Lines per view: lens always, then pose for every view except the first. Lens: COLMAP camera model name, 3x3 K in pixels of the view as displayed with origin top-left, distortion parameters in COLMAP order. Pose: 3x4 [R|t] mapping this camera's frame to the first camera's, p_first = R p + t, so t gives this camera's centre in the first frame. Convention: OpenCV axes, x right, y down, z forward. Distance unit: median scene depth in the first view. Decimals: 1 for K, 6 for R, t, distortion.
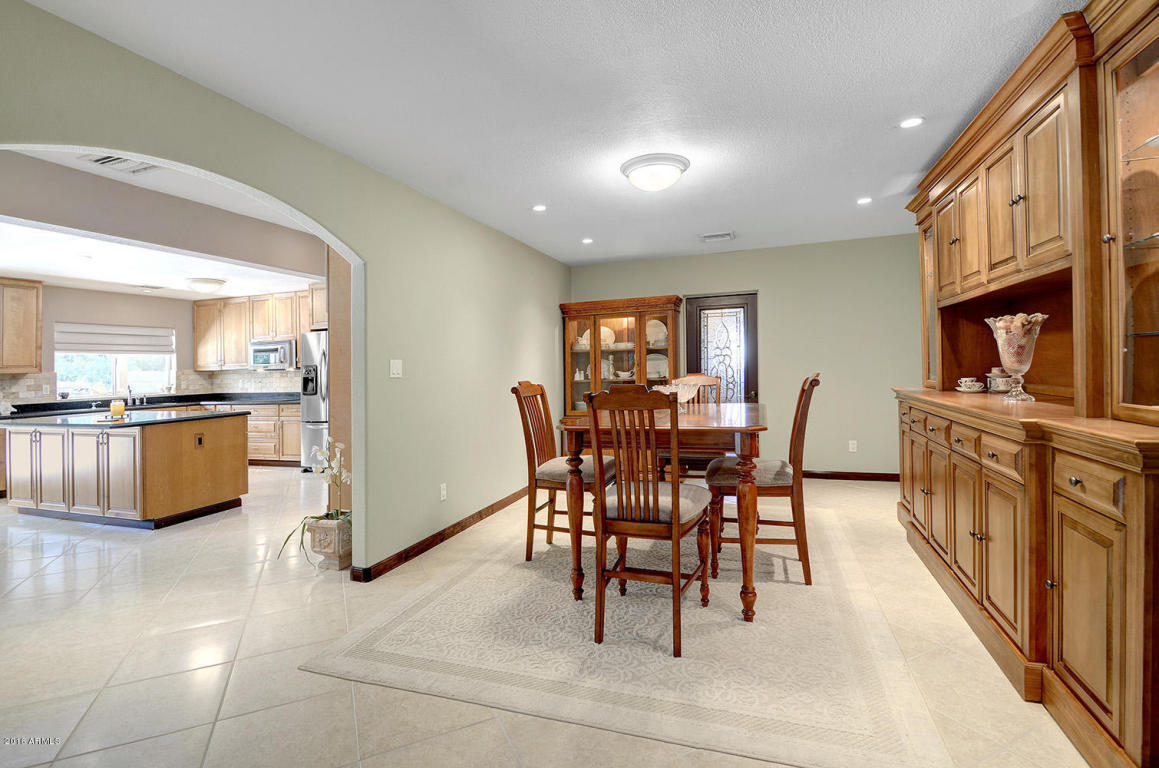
lens RADIAL K [[555.2, 0, 585.9], [0, 555.2, 359.2], [0, 0, 1]] dist [-0.002412, -0.001372]
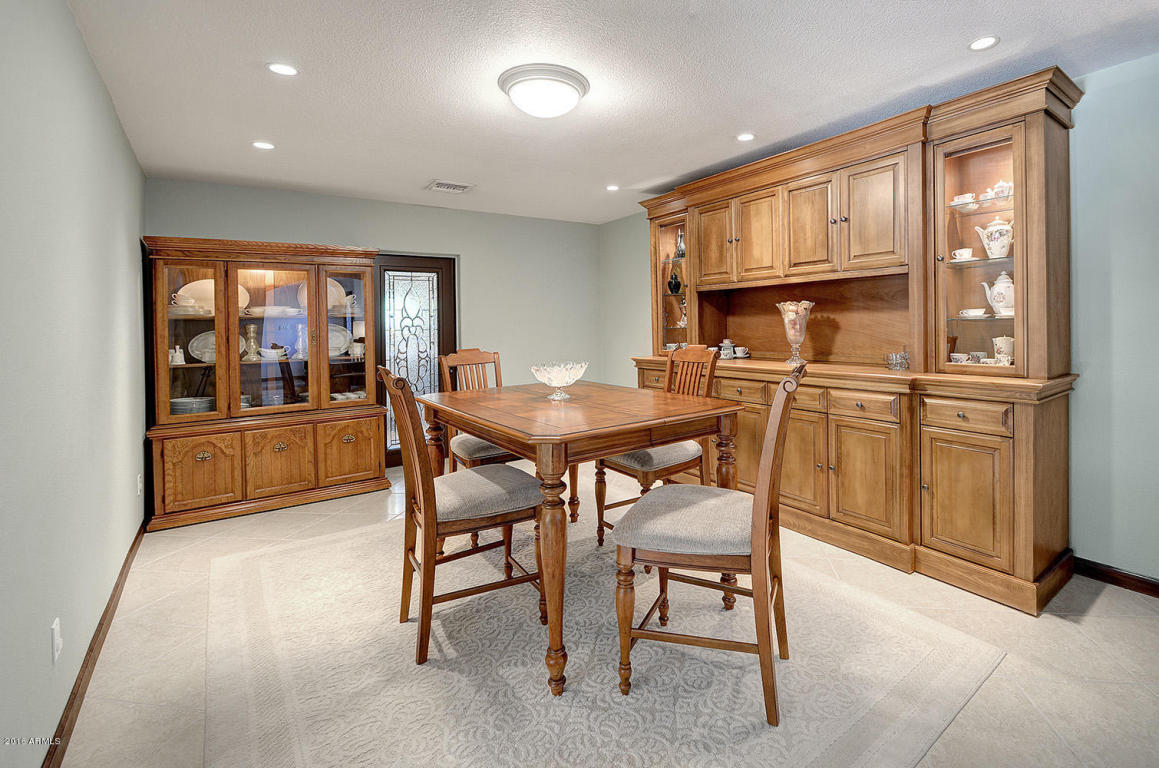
lens RADIAL K [[518.1, 0, 605.6], [0, 518.1, 328.3], [0, 0, 1]] dist [-0.045773, -0.000452]
pose [[0.554264, 0.011217, 0.832265, -0.171635], [-0.008603, 0.999933, -0.007747, -0.000054], [-0.832296, -0.002866, 0.554323, 0.217006]]
